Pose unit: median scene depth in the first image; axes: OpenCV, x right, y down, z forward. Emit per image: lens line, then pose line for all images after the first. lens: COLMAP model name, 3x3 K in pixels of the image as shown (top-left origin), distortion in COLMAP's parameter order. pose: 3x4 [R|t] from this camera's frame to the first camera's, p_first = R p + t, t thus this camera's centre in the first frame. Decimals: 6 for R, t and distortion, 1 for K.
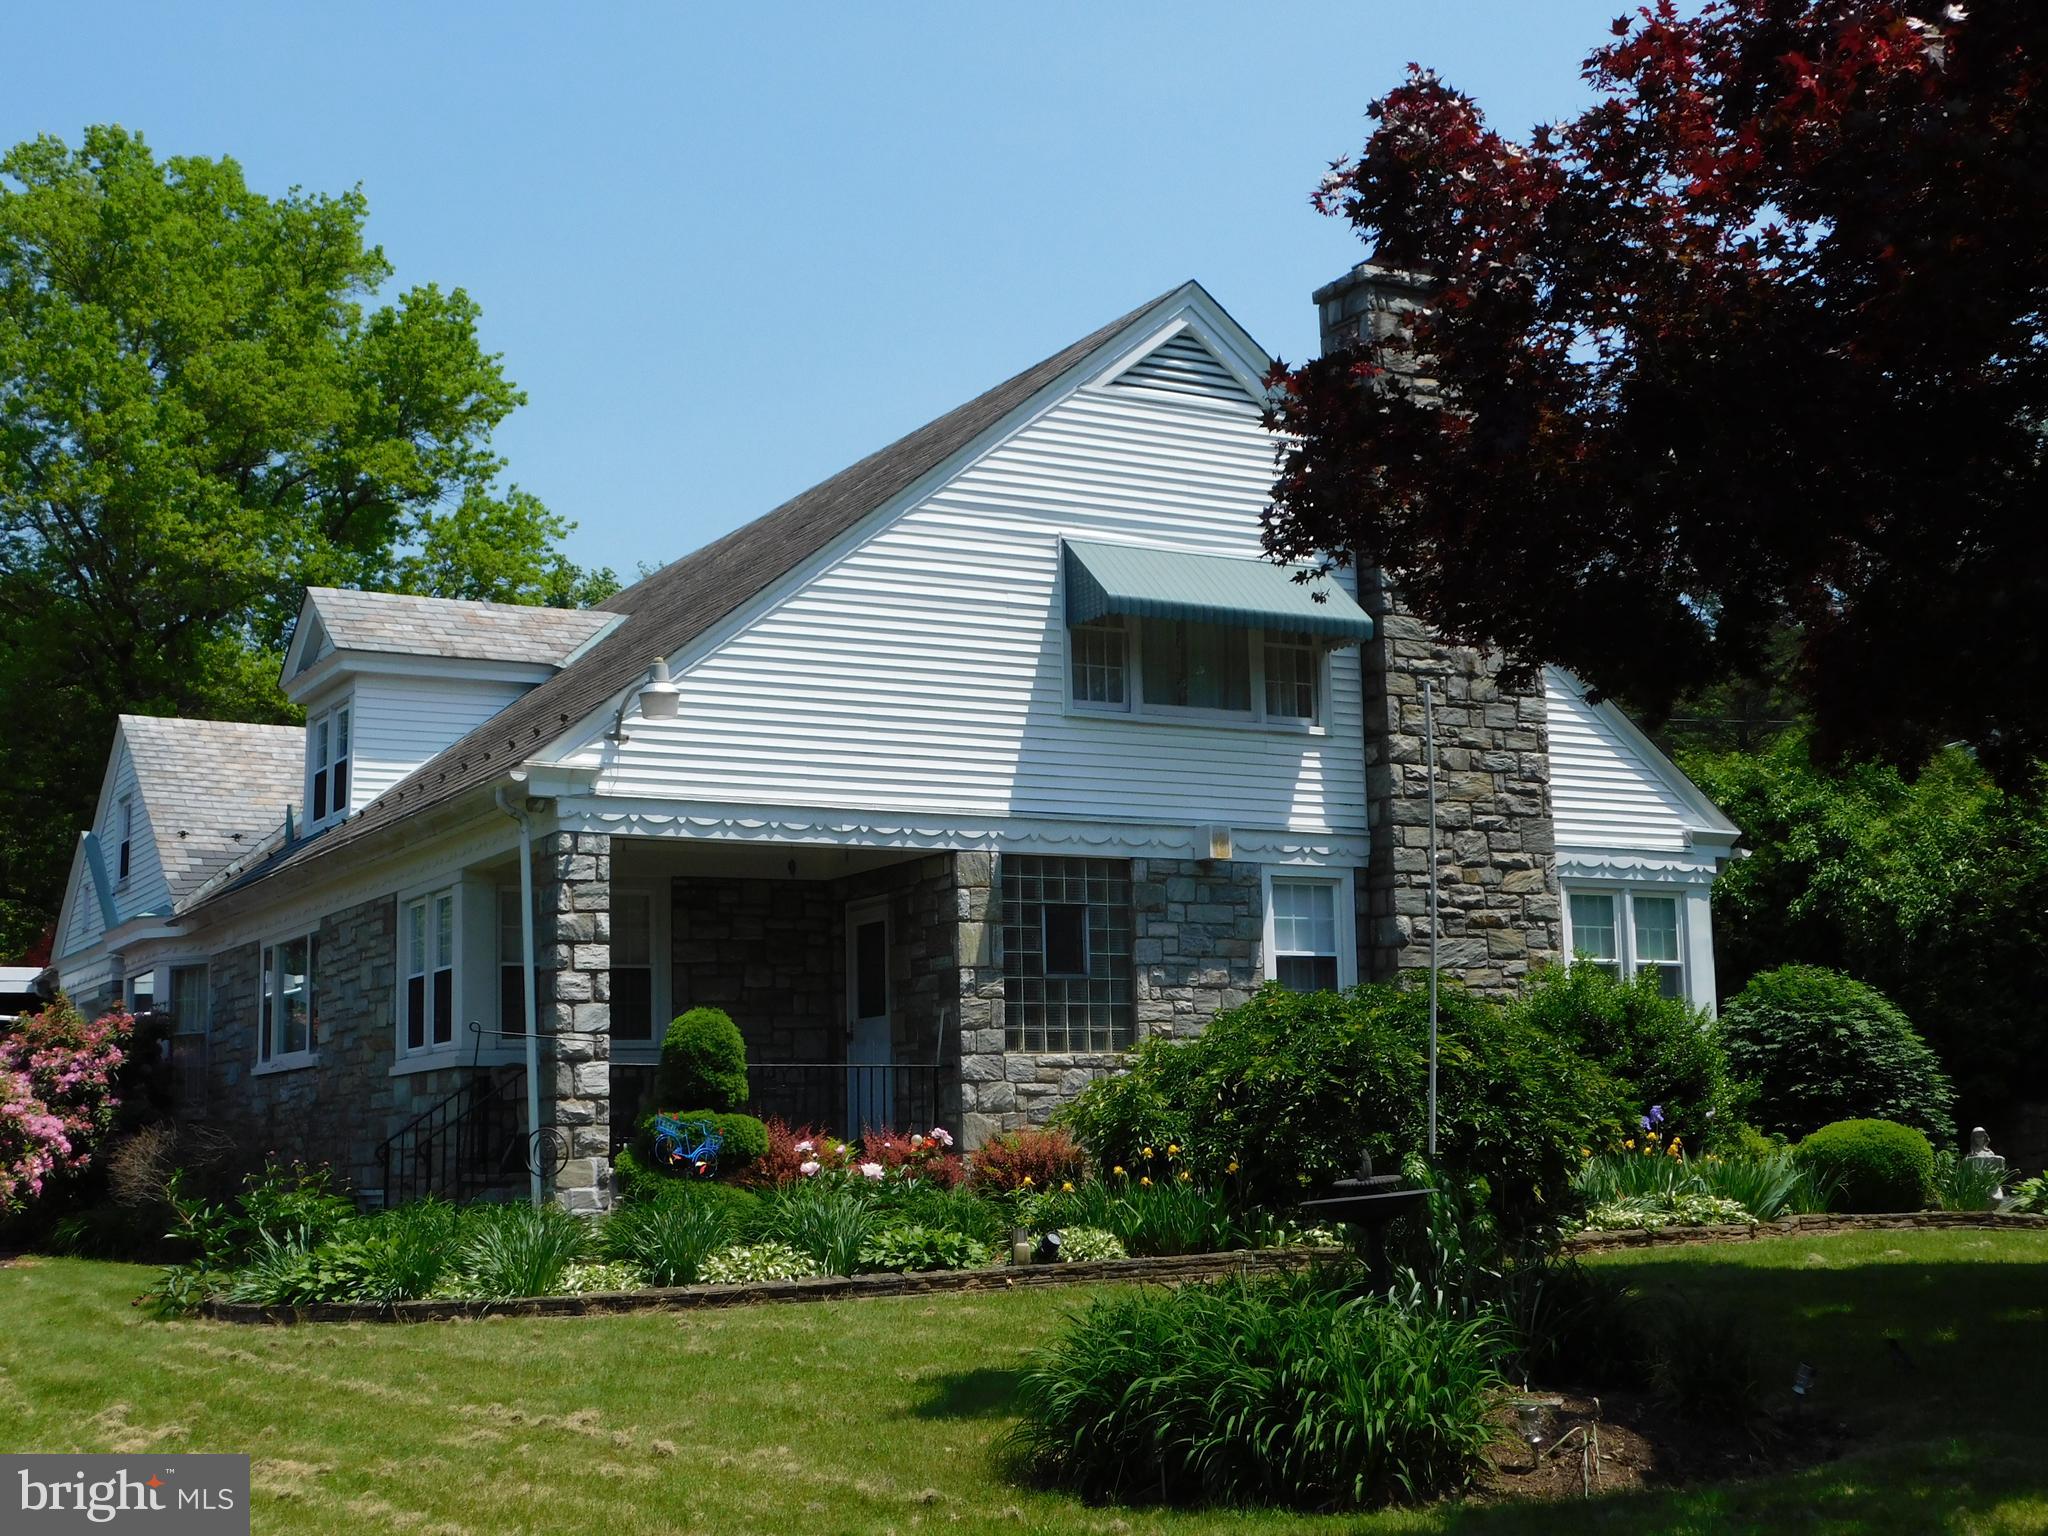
lens RADIAL K [[2672.2, 0, 1018.2], [0, 2672.2, 774.1], [0, 0, 1]] dist [0.021154, 0.000000]
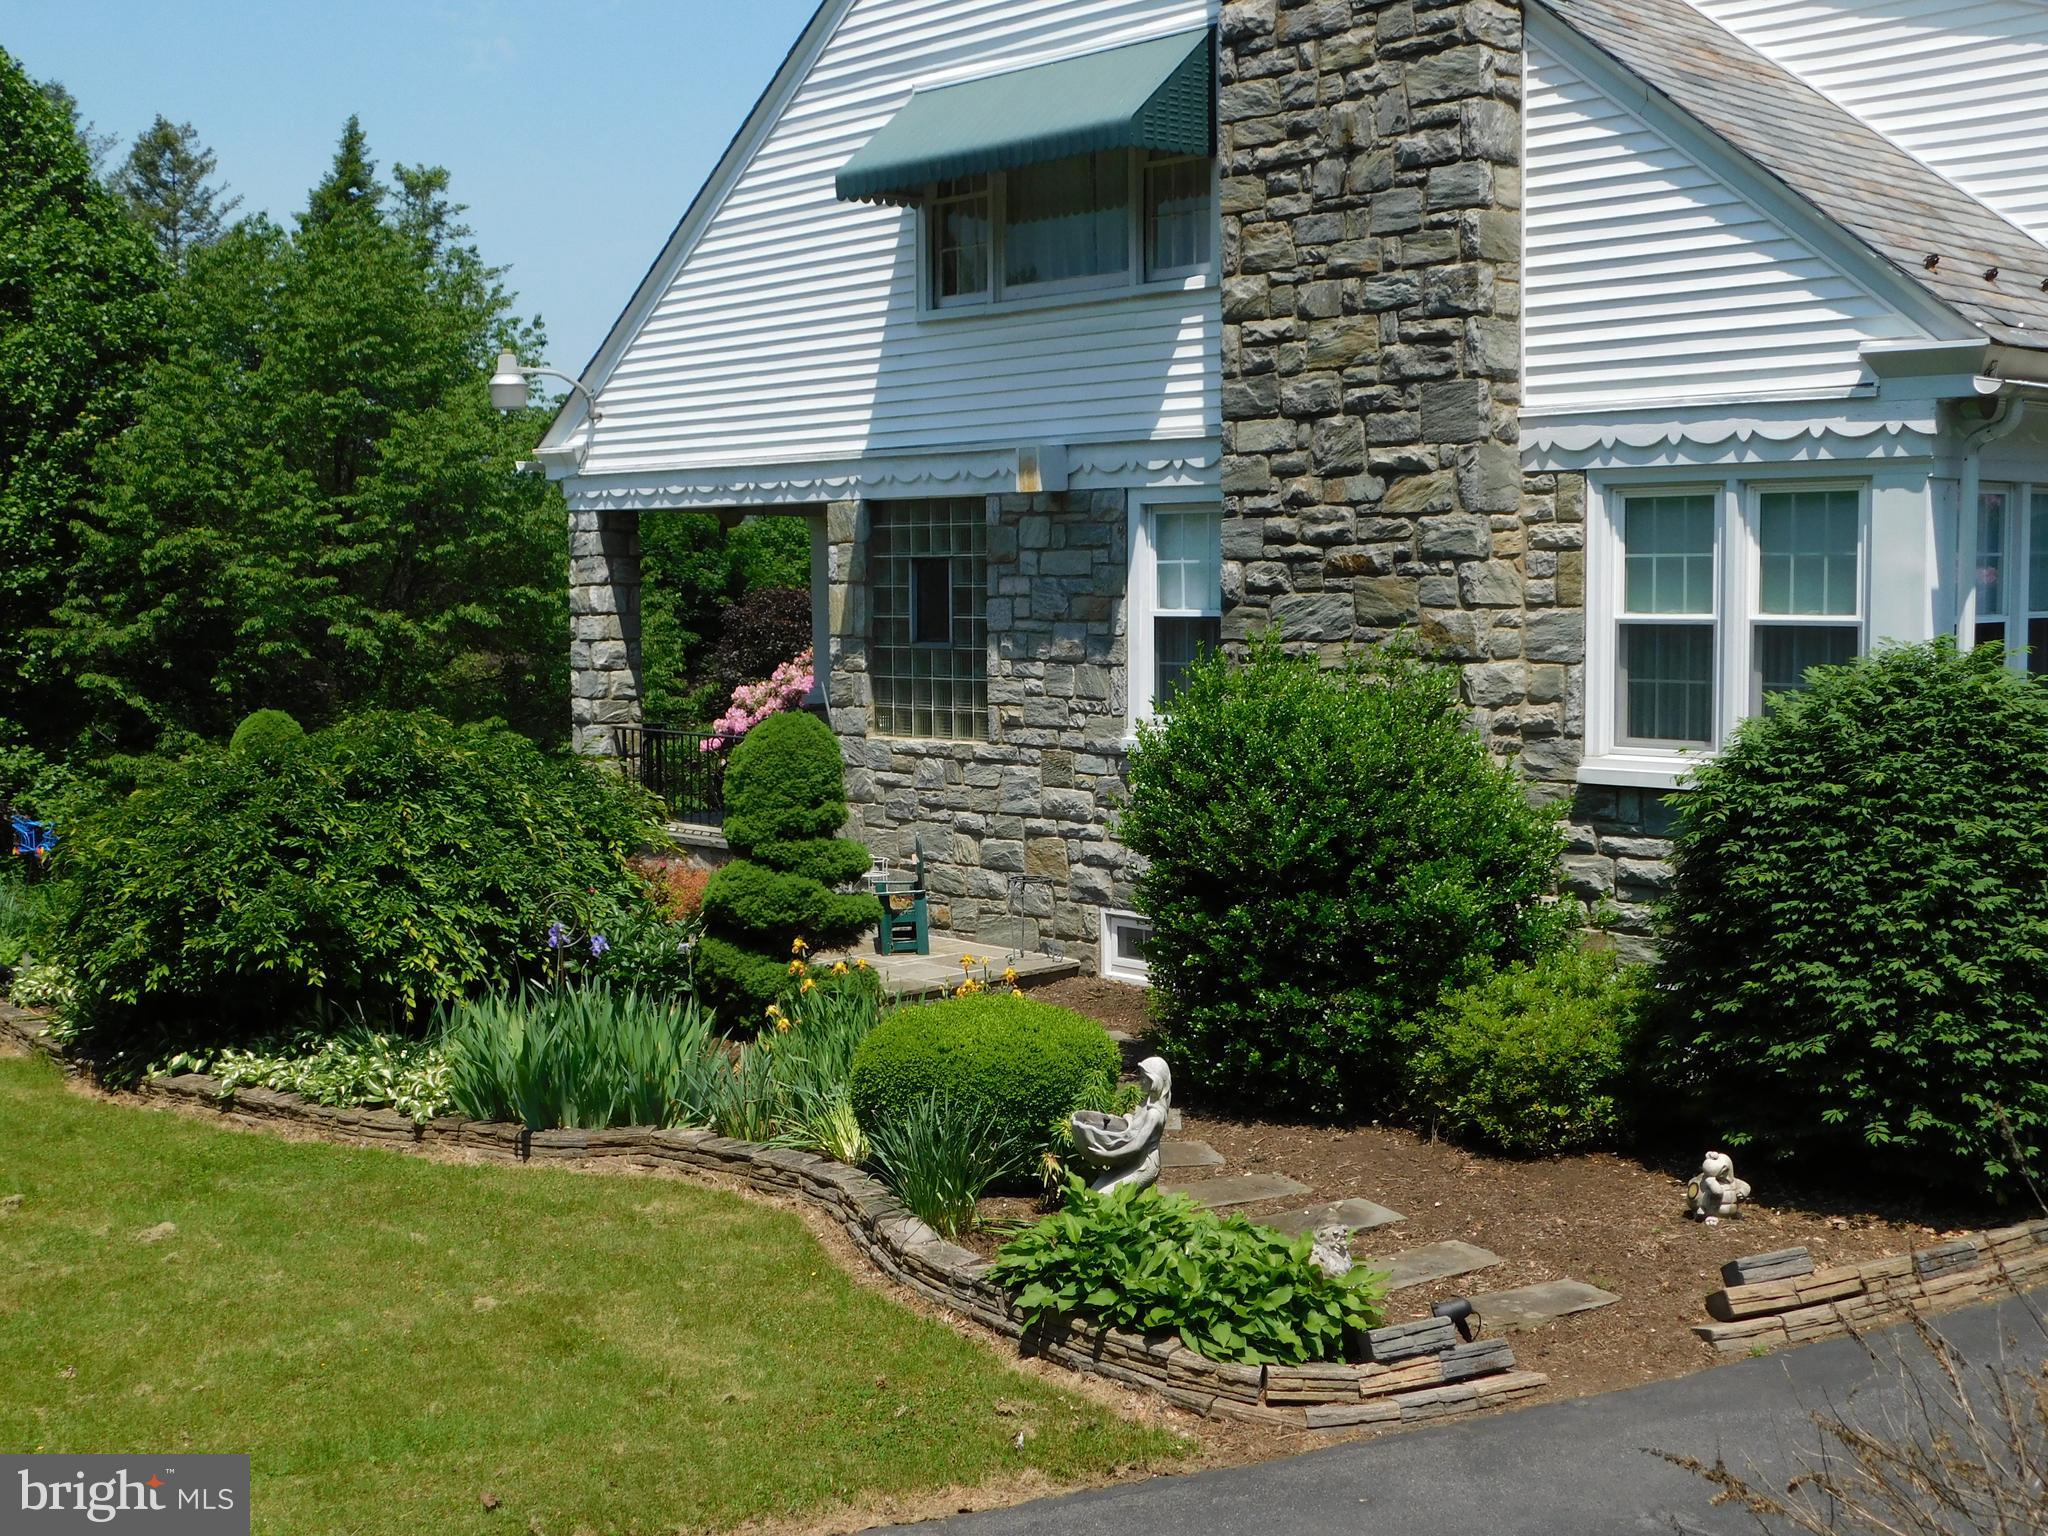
lens RADIAL K [[2417.6, 0, 1024.3], [0, 2417.6, 760.2], [0, 0, 1]] dist [-0.006879, 0.000000]
pose [[0.239885, 0.094142, -0.966226, 0.707243], [0.143299, 0.980951, 0.131153, 0.015829], [0.960167, -0.169921, 0.221825, 0.810283]]
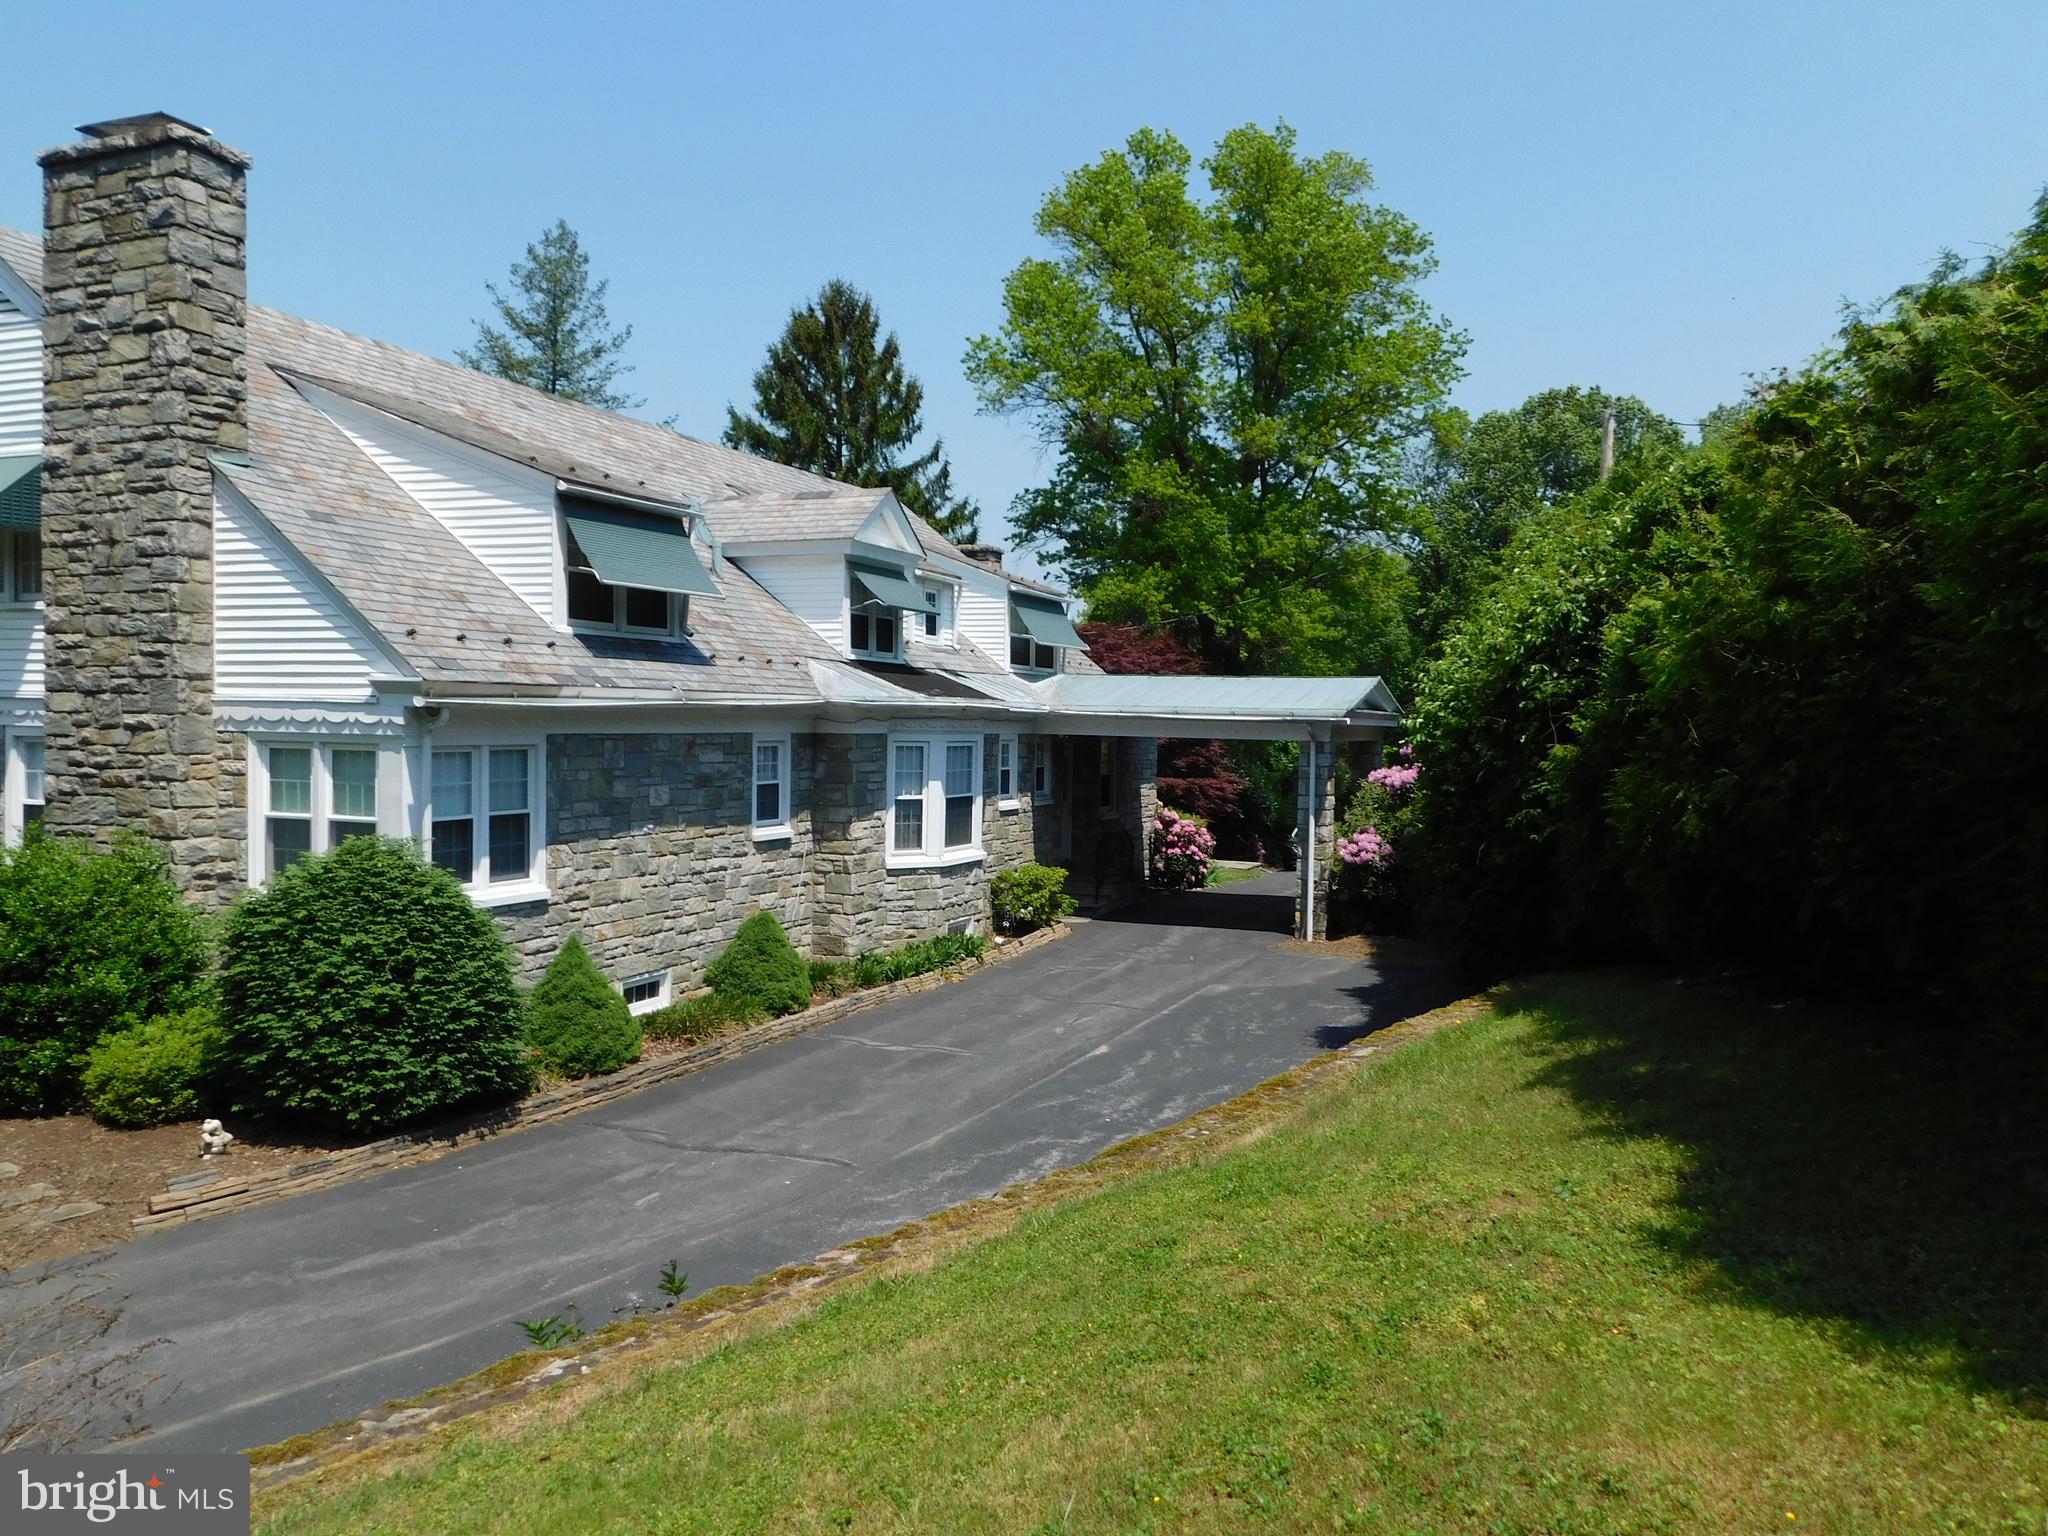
lens RADIAL K [[1518.1, 0, 1021.0], [0, 1518.1, 764.6], [0, 0, 1]] dist [0.002048, 0.006173]
pose [[0.622122, 0.054970, -0.780988, 0.875386], [0.086466, 0.986606, 0.138320, -0.003099], [0.778131, -0.153581, 0.609037, 0.929154]]
